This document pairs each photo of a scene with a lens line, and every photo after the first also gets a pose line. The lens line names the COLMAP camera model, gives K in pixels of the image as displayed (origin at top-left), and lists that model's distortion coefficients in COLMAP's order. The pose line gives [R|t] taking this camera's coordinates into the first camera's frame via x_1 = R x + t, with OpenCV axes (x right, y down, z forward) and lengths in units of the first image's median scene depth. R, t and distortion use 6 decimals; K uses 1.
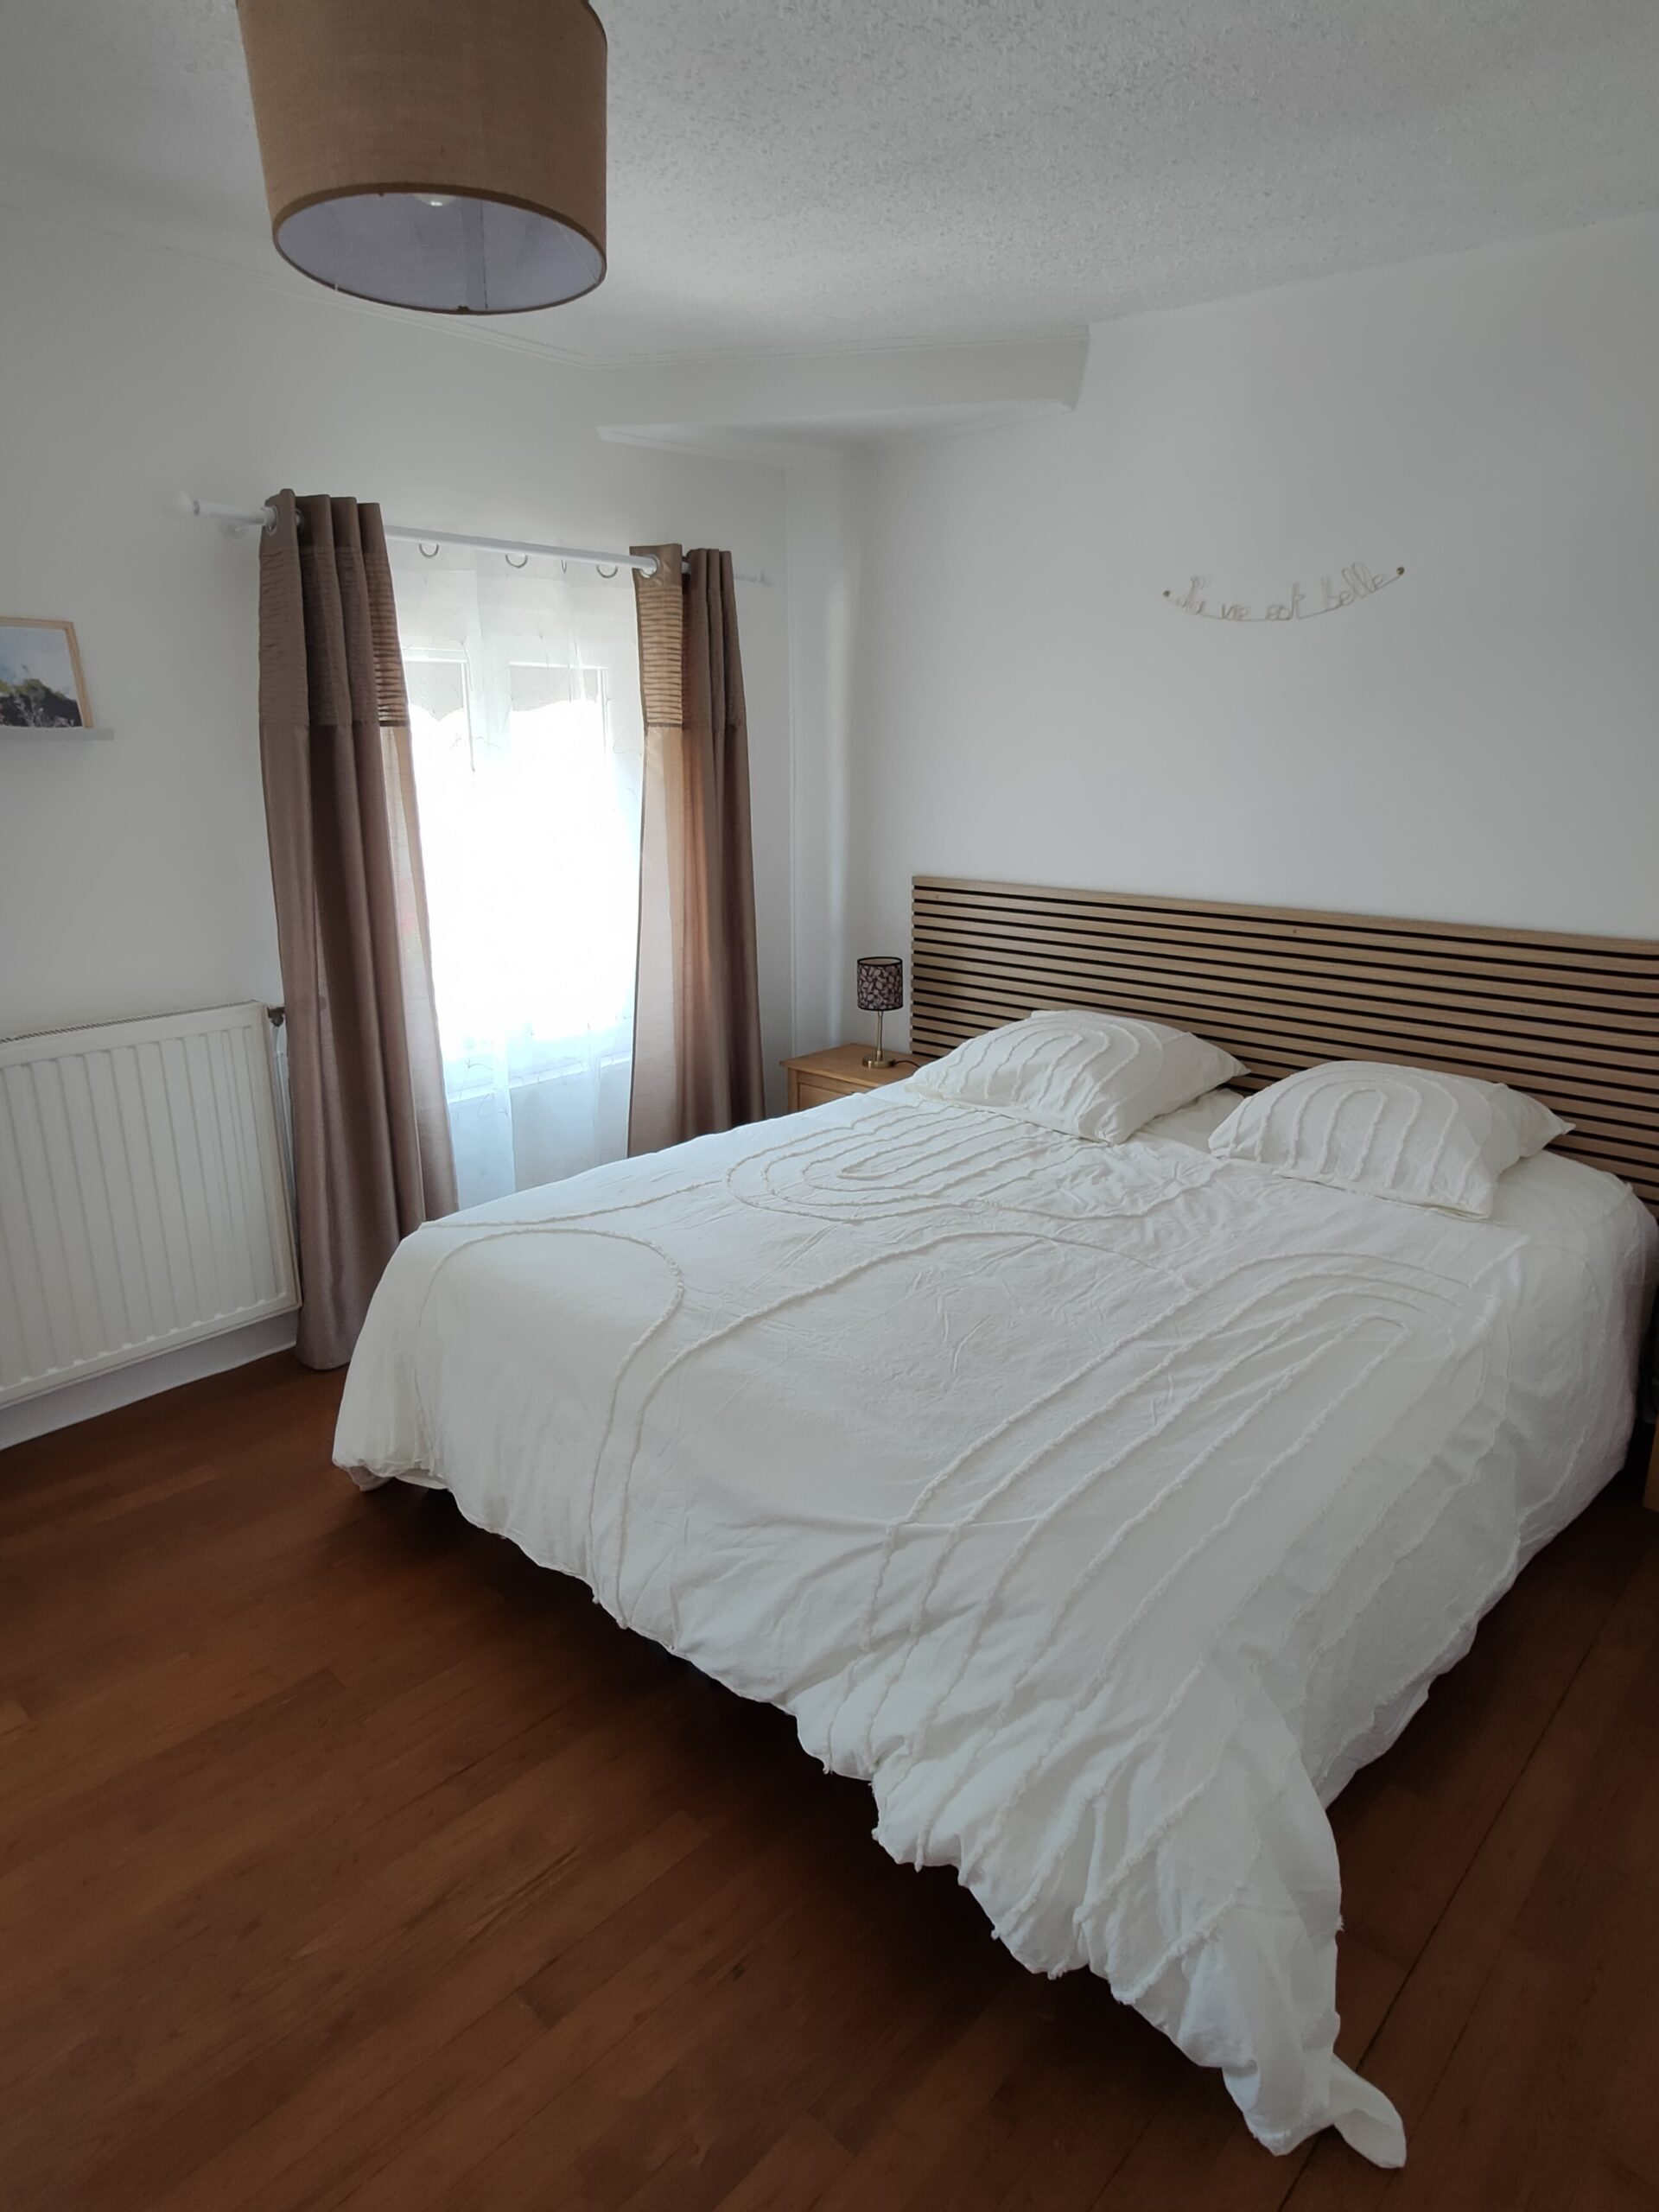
lens RADIAL K [[1324.6, 0, 829.5], [0, 1324.6, 1106.0], [0, 0, 1]] dist [-0.001903, 0.002877]
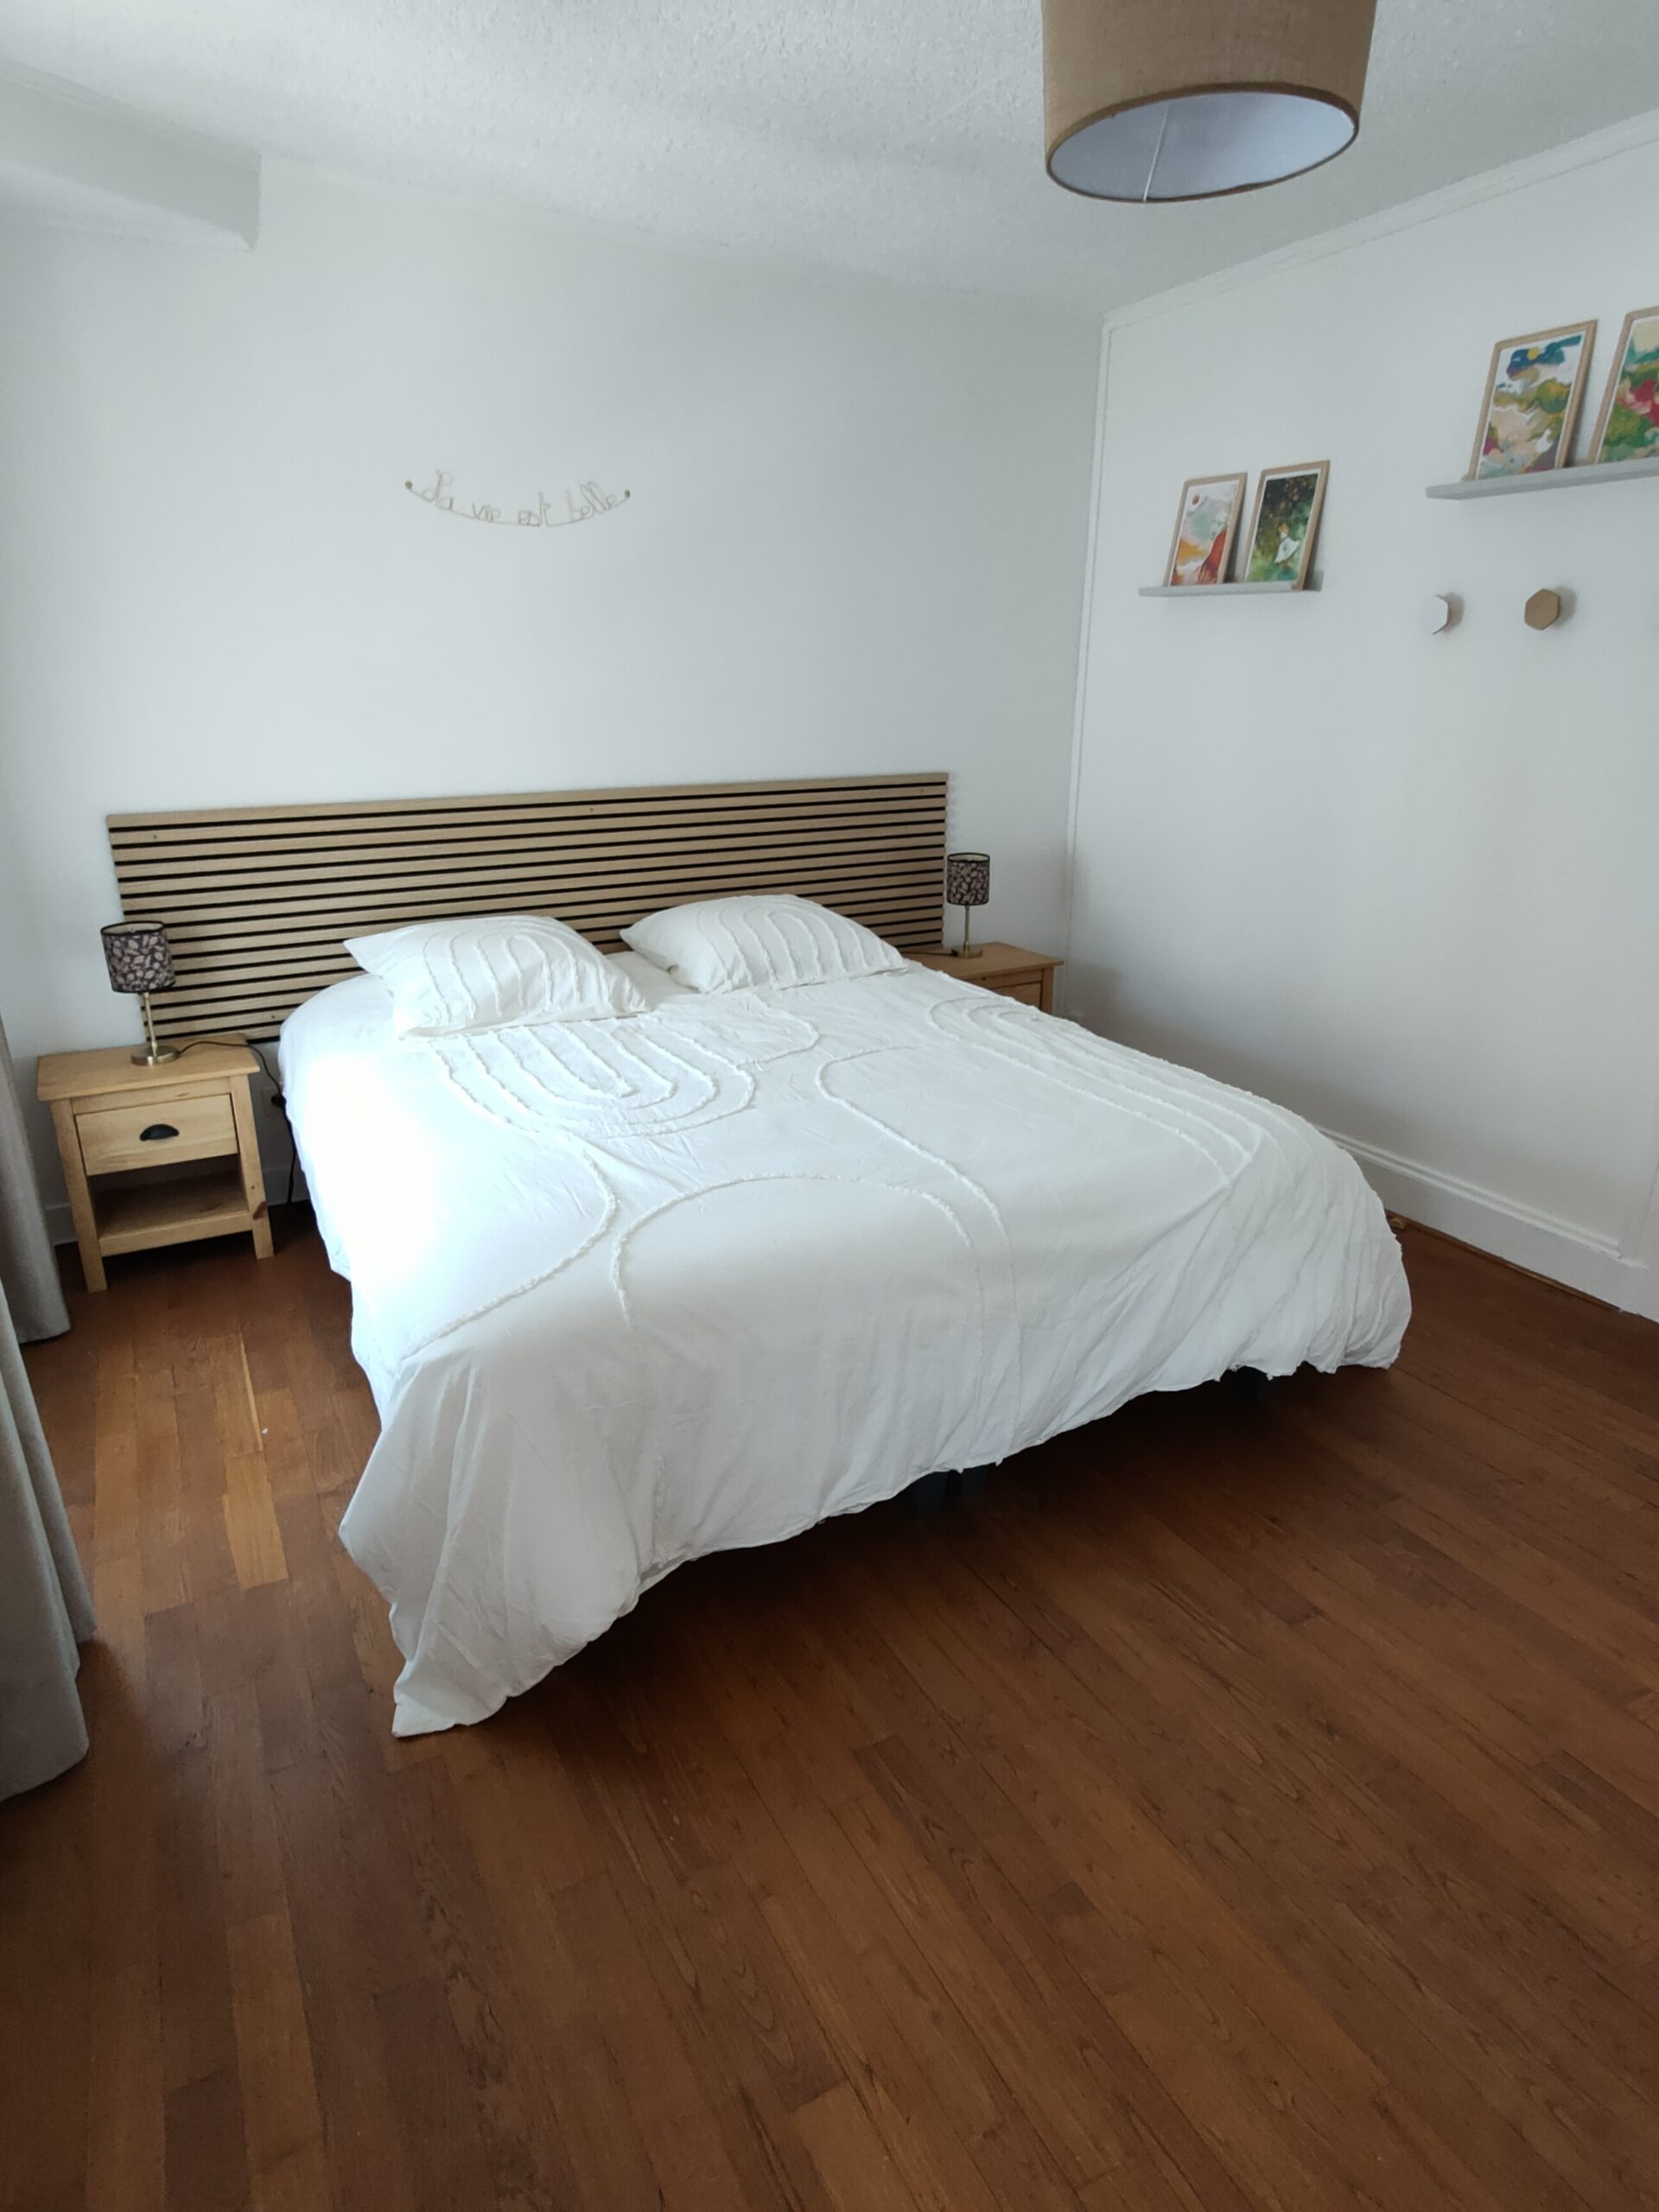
lens RADIAL K [[1324.6, 0, 829.5], [0, 1324.6, 1106.0], [0, 0, 1]] dist [-0.001903, 0.002877]
pose [[0.294034, -0.308770, 0.904547, -0.748287], [0.256787, 0.937107, 0.236413, -0.117703], [-0.920654, 0.162763, 0.354830, 0.481154]]
